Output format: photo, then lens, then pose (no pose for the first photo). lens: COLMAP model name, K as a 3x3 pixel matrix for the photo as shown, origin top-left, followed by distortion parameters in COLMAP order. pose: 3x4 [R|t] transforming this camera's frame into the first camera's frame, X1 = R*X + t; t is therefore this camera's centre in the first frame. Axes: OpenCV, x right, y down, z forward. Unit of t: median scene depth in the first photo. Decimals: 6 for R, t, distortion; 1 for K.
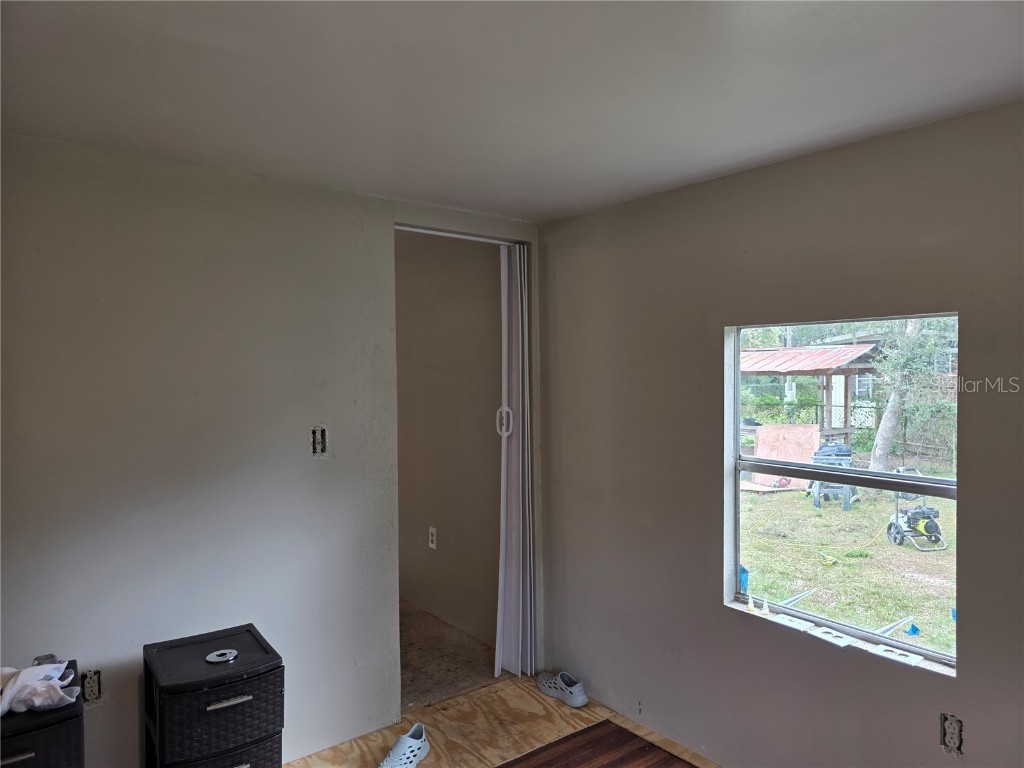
lens RADIAL K [[688.8, 0, 509.7], [0, 688.8, 389.1], [0, 0, 1]] dist [0.078534, -0.079918]
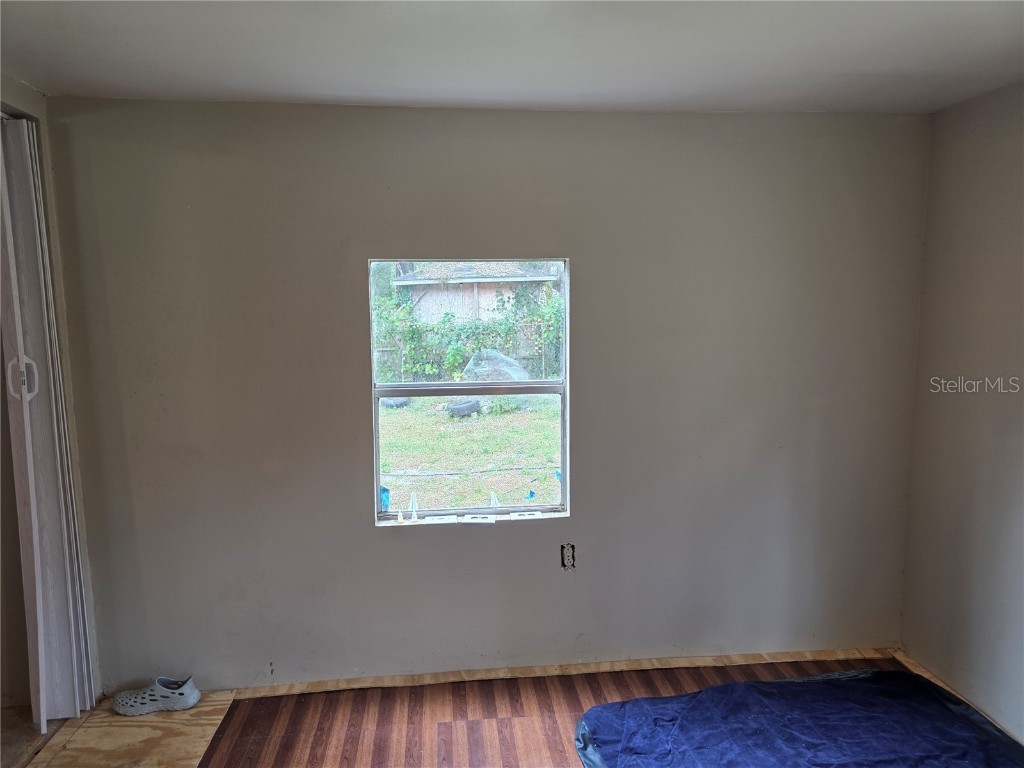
lens RADIAL K [[688.8, 0, 509.7], [0, 688.8, 389.1], [0, 0, 1]] dist [0.078534, -0.079918]
pose [[0.523854, -0.104035, 0.845431, -0.405201], [0.037266, 0.994362, 0.099271, 0.006574], [-0.850992, -0.020497, 0.524778, 0.256548]]
